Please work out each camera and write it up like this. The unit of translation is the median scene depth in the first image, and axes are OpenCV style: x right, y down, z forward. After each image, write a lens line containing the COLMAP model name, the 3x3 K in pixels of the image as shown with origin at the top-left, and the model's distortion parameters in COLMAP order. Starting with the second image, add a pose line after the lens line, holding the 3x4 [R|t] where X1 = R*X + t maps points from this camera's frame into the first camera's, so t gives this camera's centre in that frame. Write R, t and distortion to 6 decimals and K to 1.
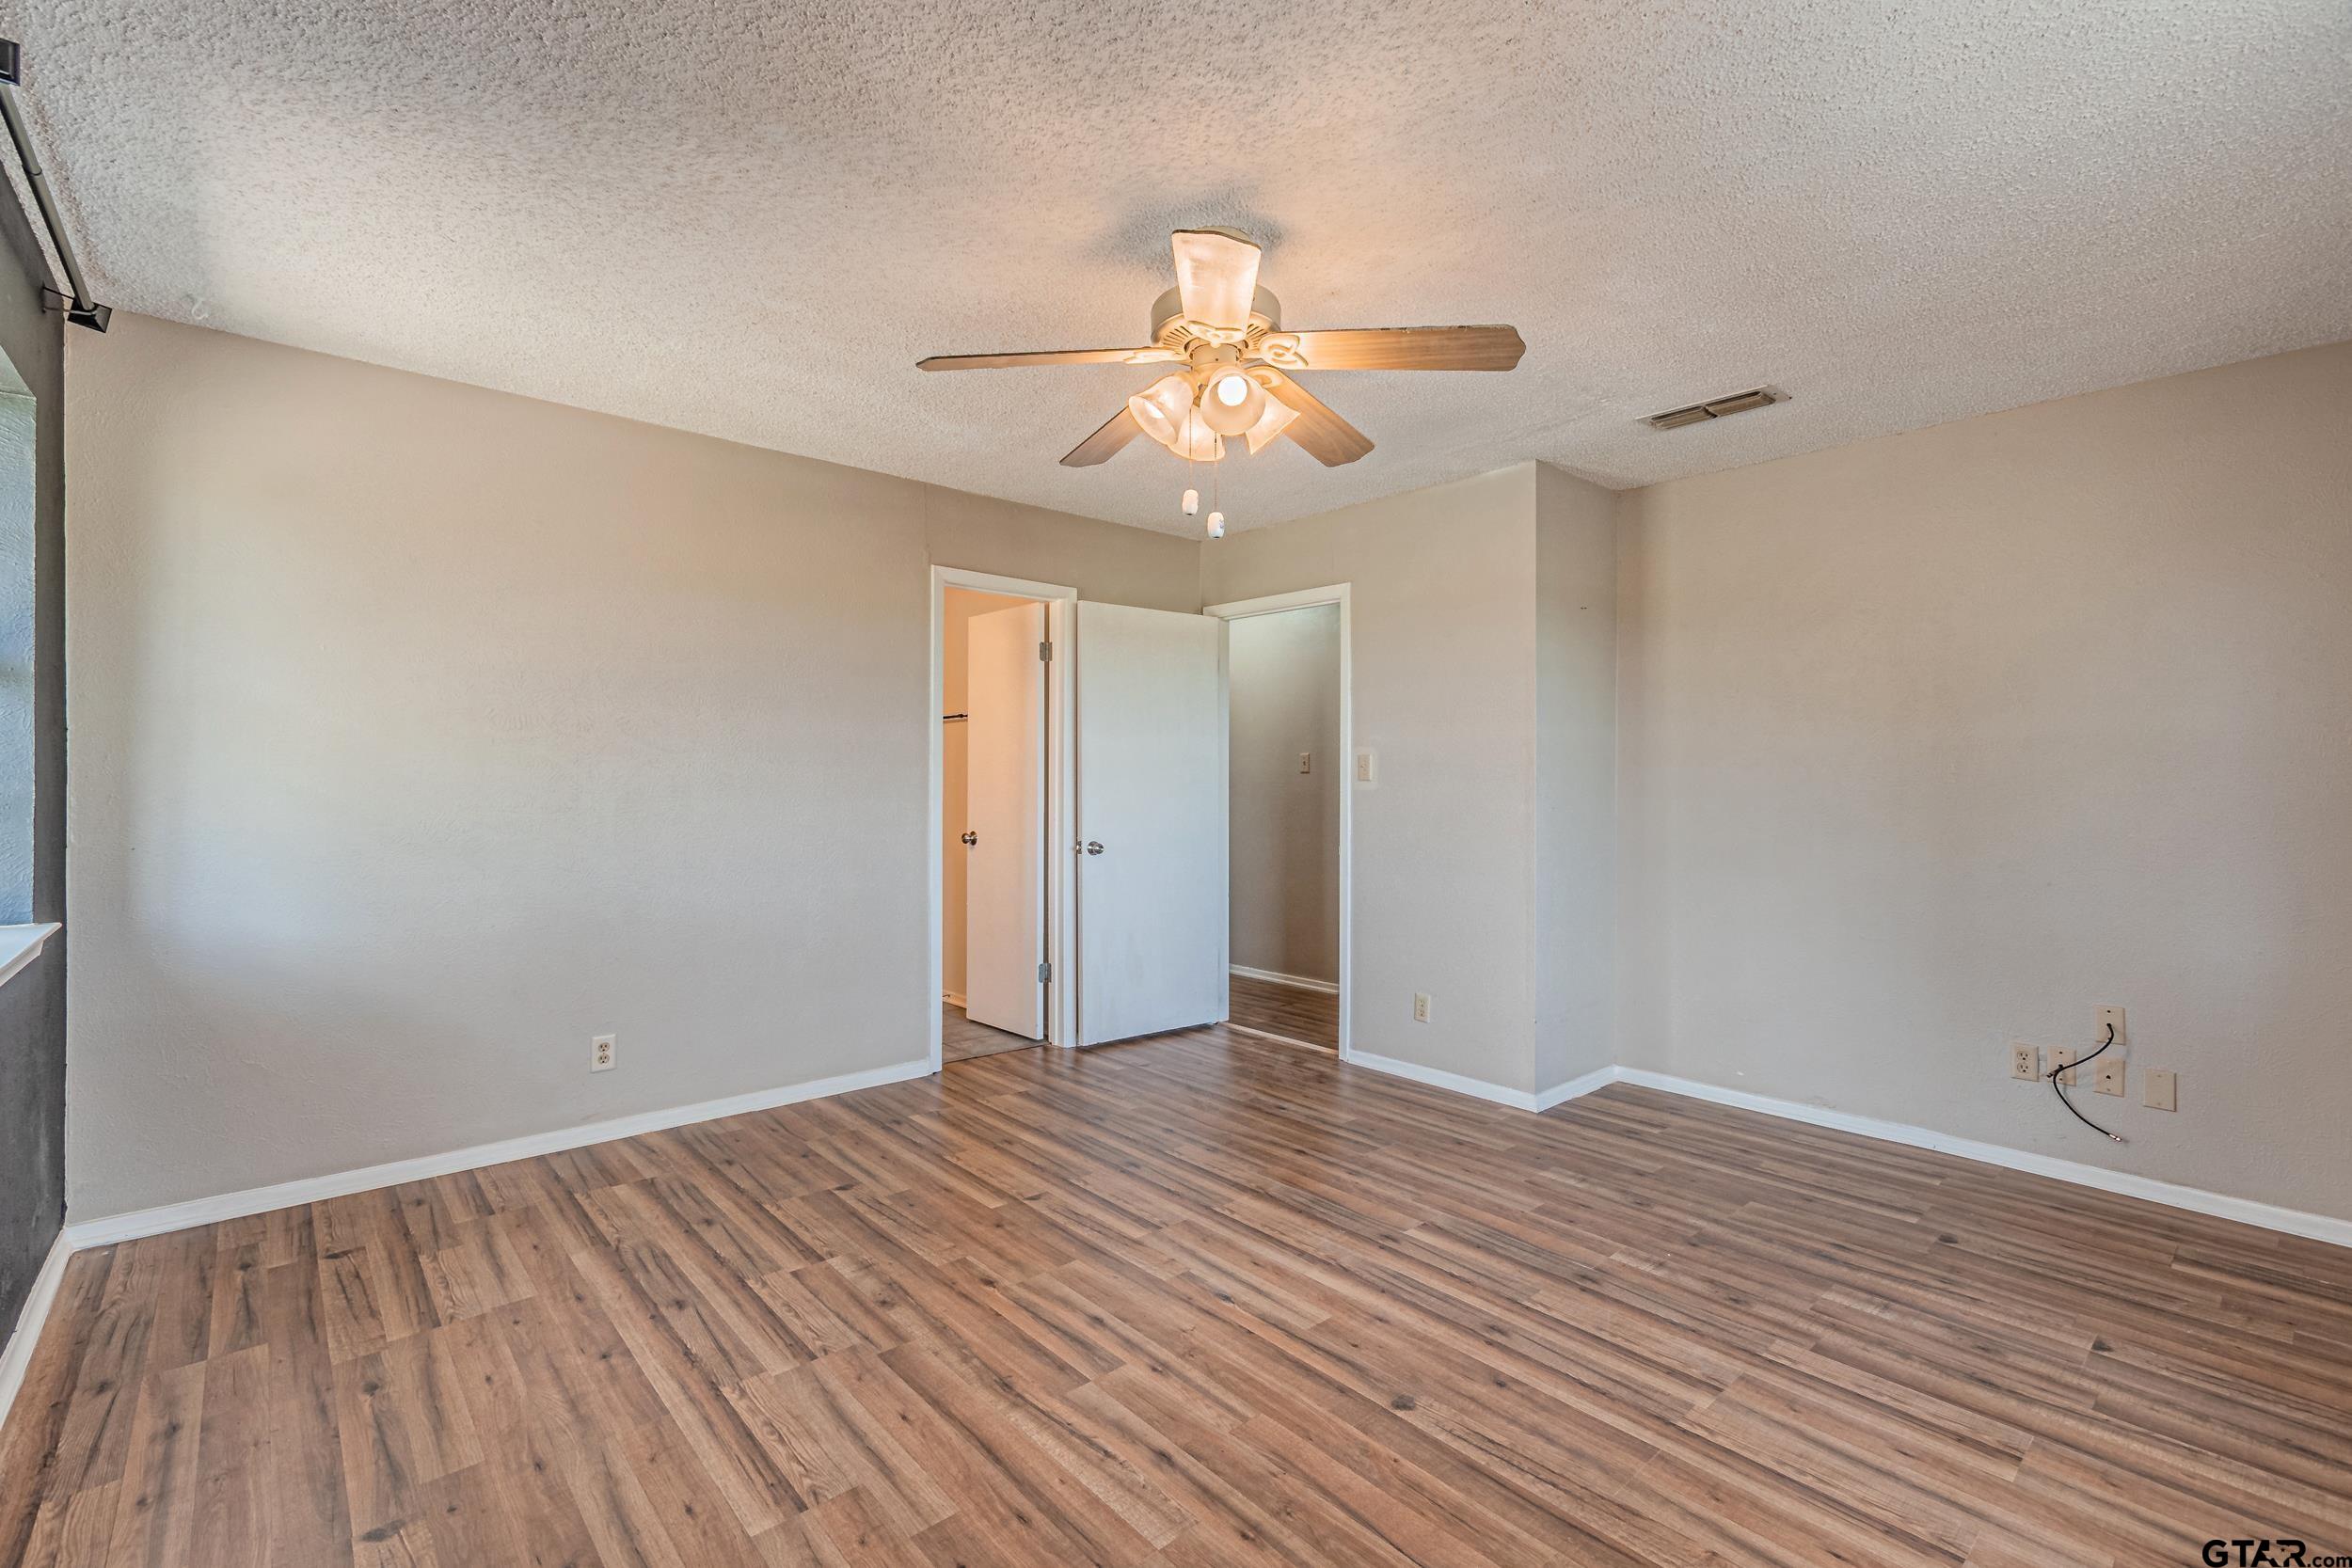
lens RADIAL K [[1041.6, 0, 1164.6], [0, 1041.6, 780.9], [0, 0, 1]] dist [0.008368, -0.001134]
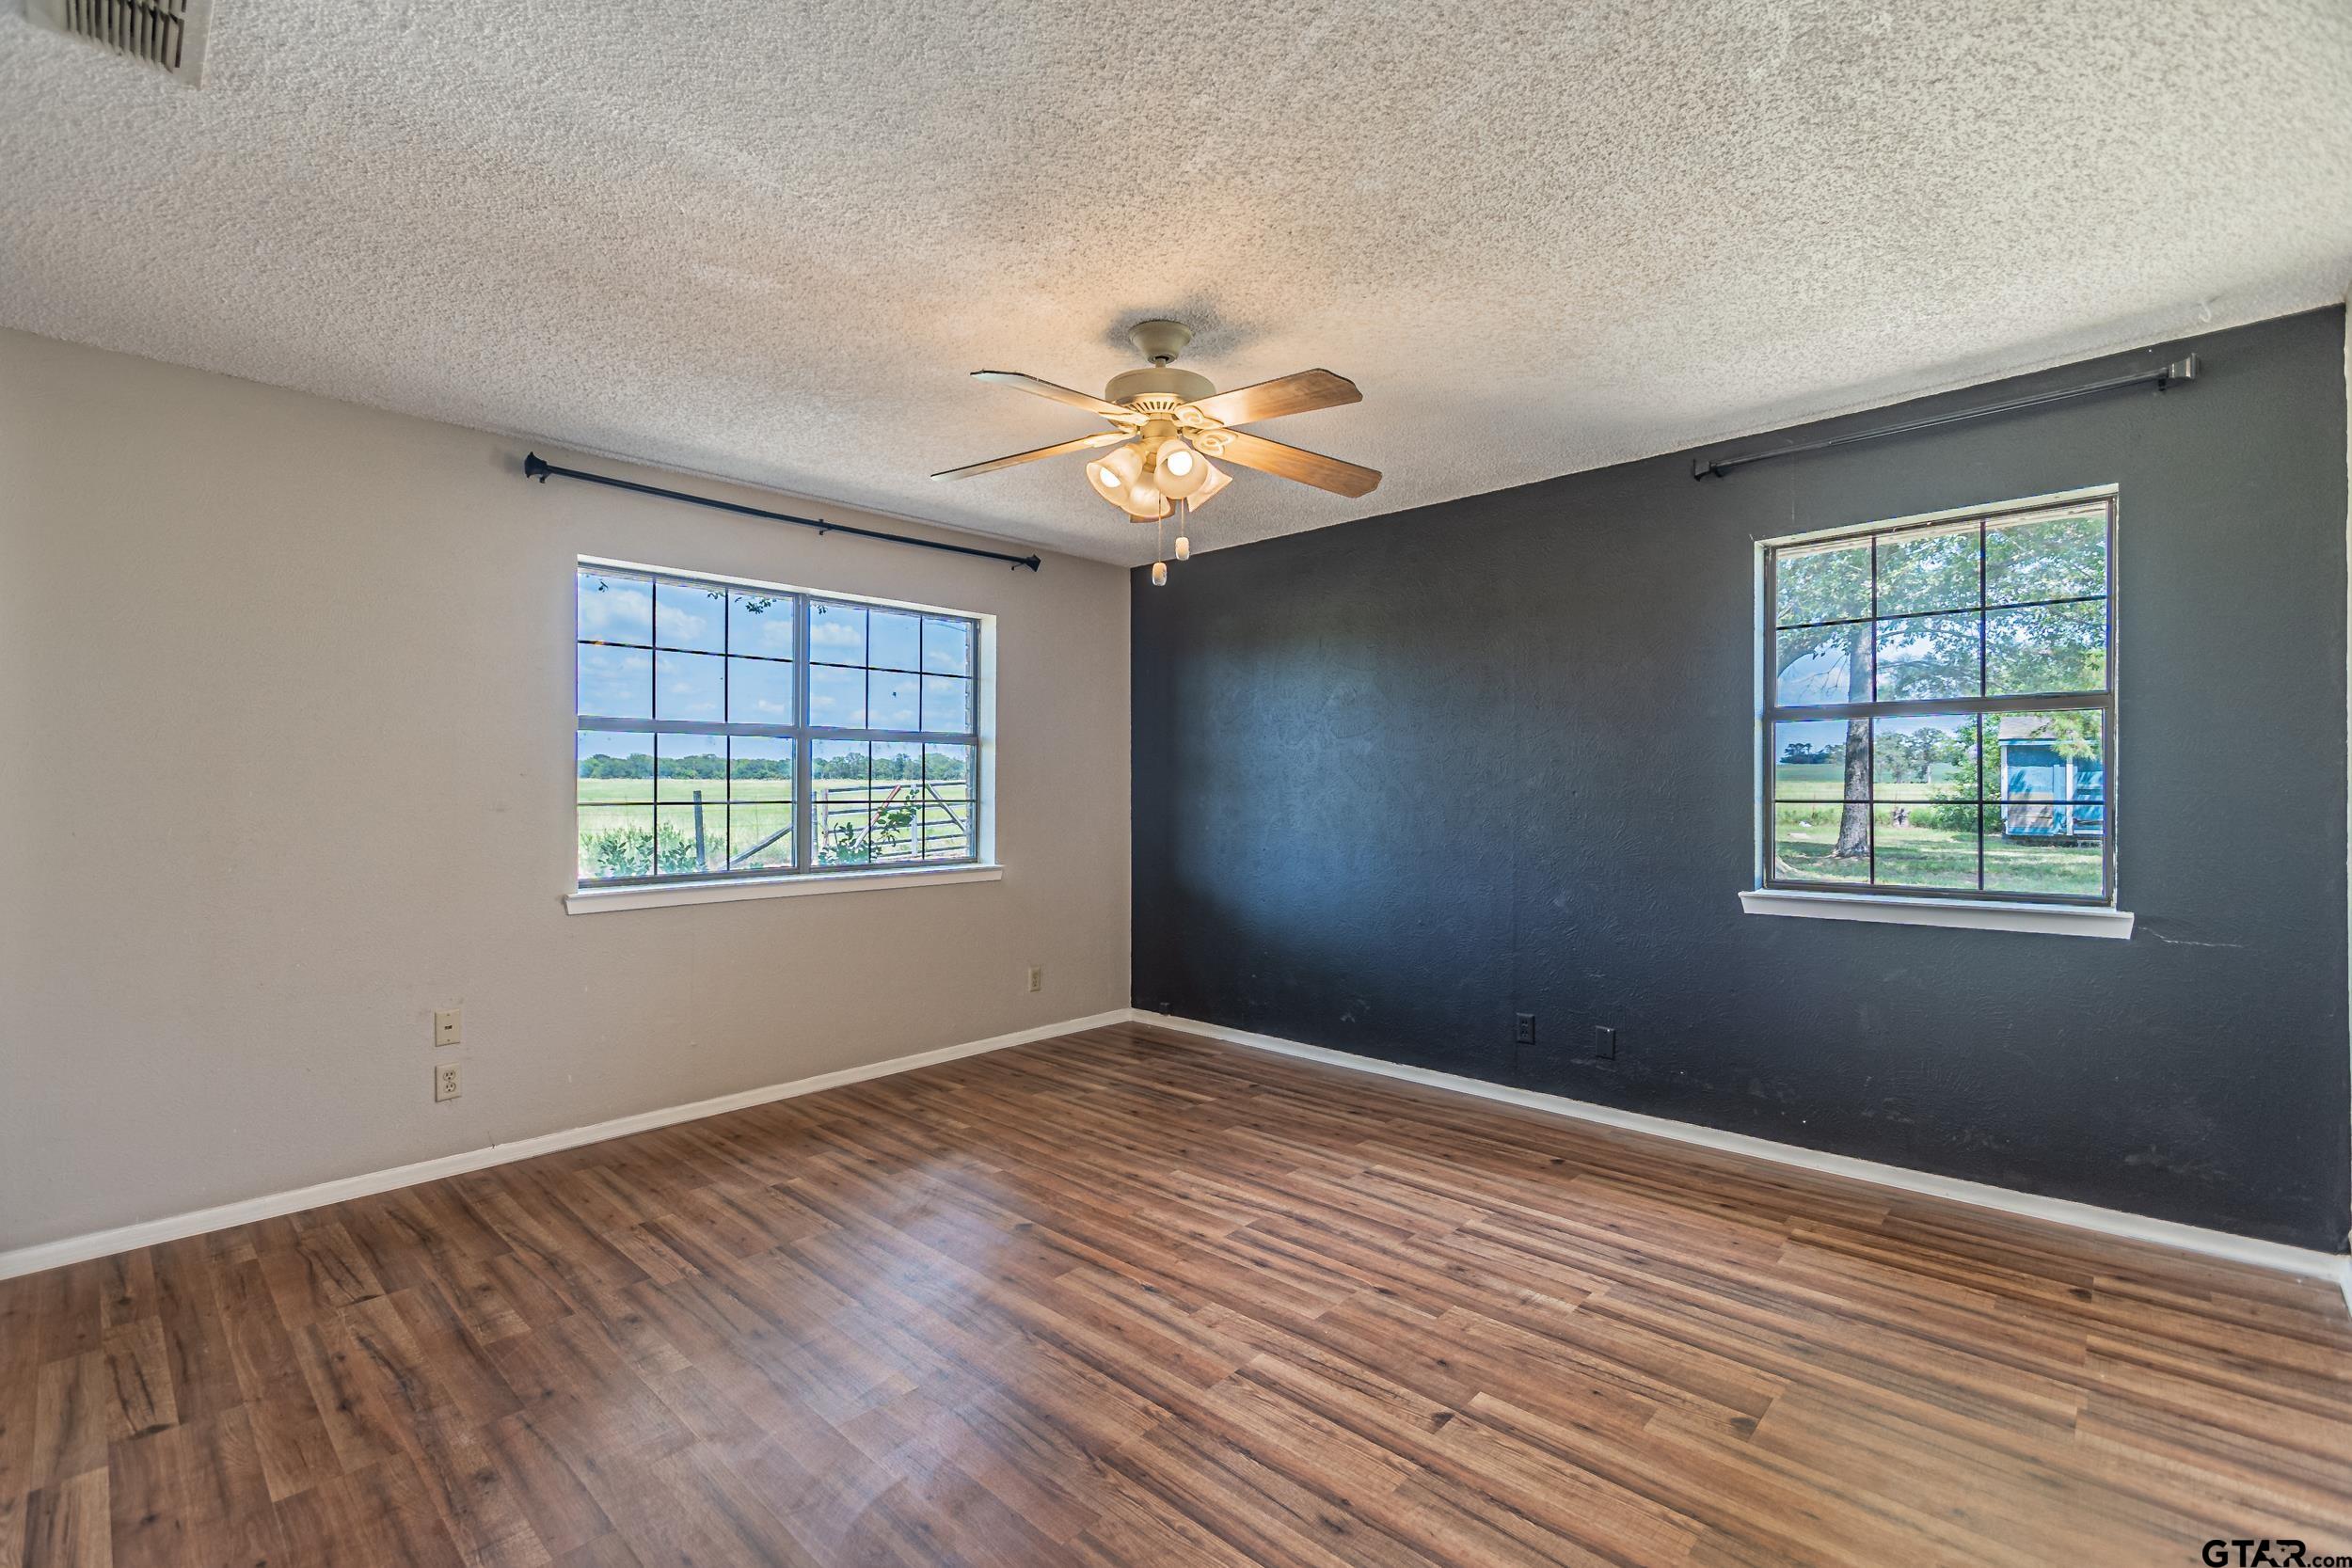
lens RADIAL K [[1041.6, 0, 1164.6], [0, 1041.6, 780.9], [0, 0, 1]] dist [0.008368, -0.001134]
pose [[-0.995836, -0.004154, -0.091070, 0.146788], [-0.003454, 0.999963, -0.007844, -0.004045], [0.091100, -0.007497, -0.995814, 2.123376]]
